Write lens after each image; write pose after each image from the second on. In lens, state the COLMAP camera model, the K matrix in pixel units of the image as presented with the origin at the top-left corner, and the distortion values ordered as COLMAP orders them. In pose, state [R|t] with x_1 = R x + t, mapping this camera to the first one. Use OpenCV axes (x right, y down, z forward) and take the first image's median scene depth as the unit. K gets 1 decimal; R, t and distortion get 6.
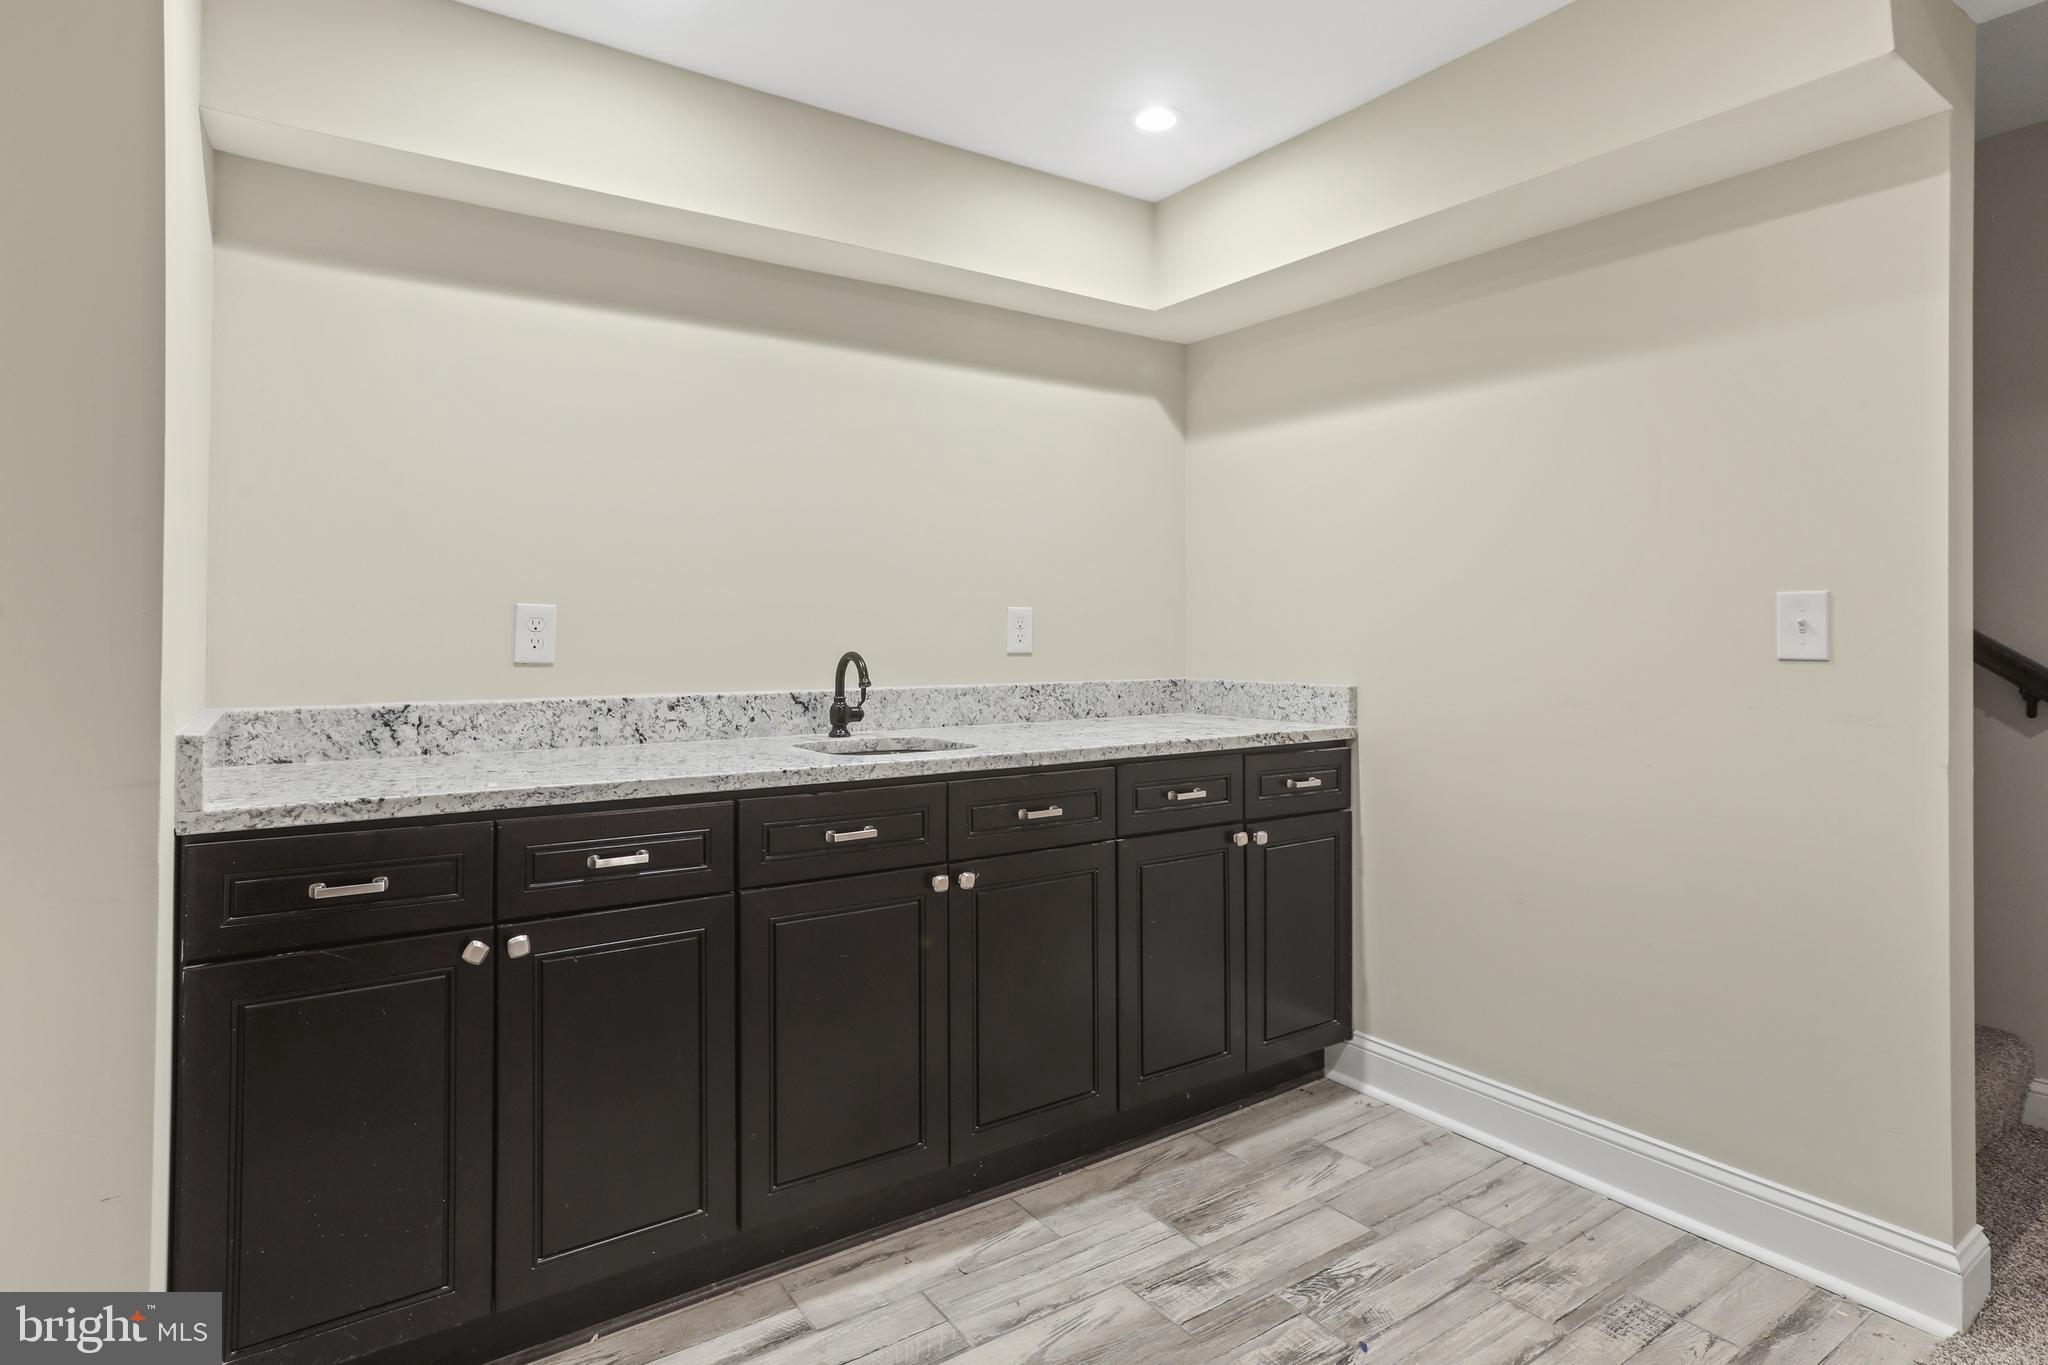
lens RADIAL K [[1109.7, 0, 1024.0], [0, 1109.7, 613.6], [0, 0, 1]] dist [-0.003742, 0.000700]
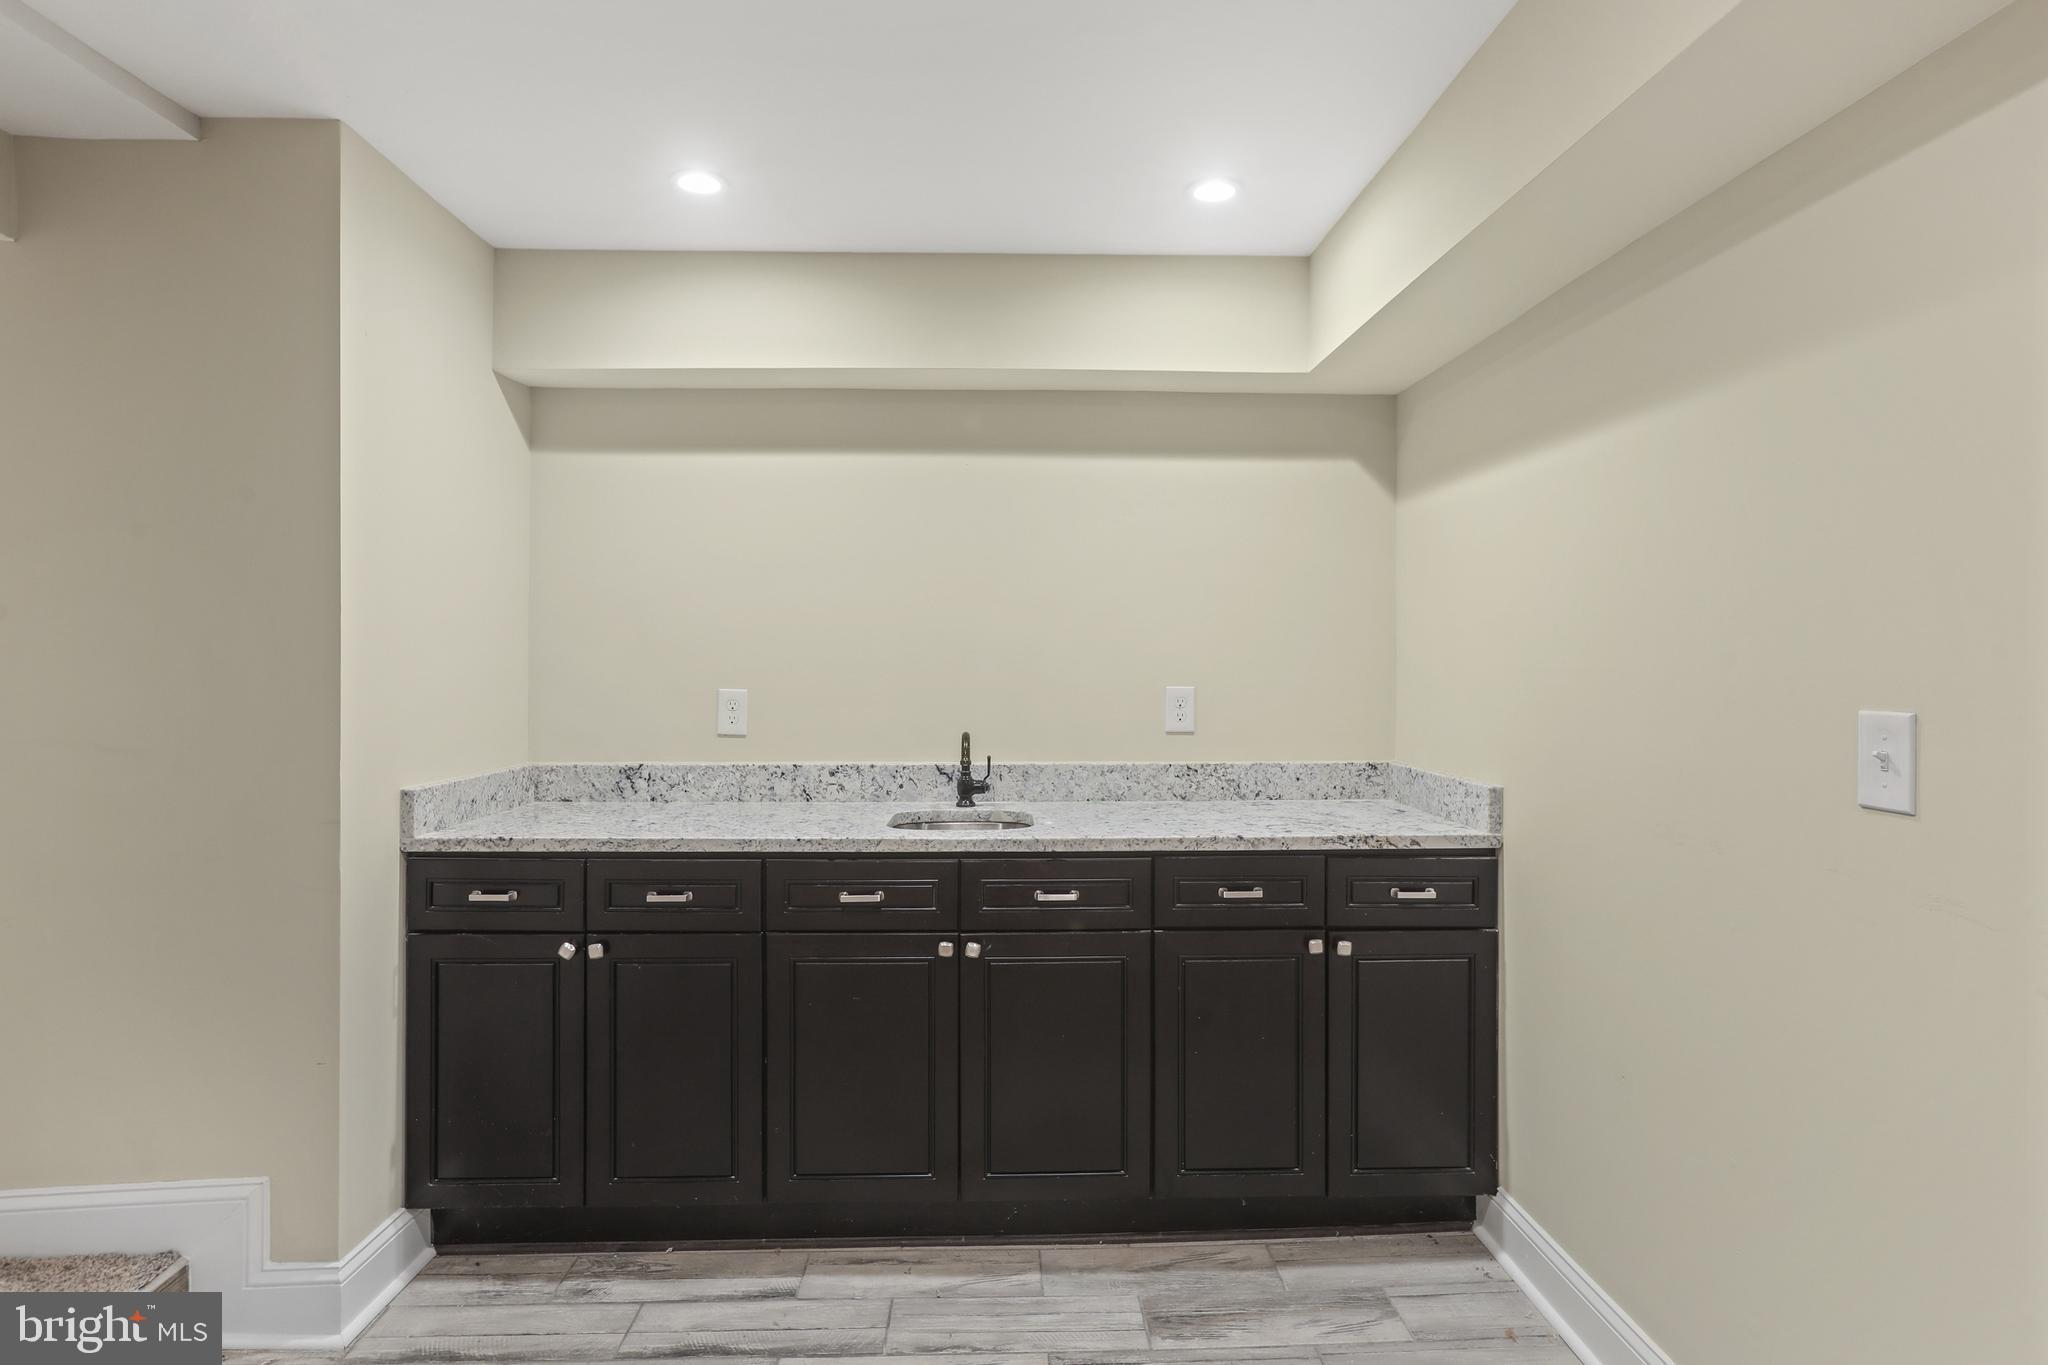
lens RADIAL K [[1104.0, 0, 1014.1], [0, 1104.0, 660.7], [0, 0, 1]] dist [-0.043709, 0.056831]
pose [[0.835125, 0.000172, -0.550060, 0.522676], [0.009862, 0.999835, 0.015285, -0.056481], [0.549972, -0.018189, 0.834985, 0.104881]]
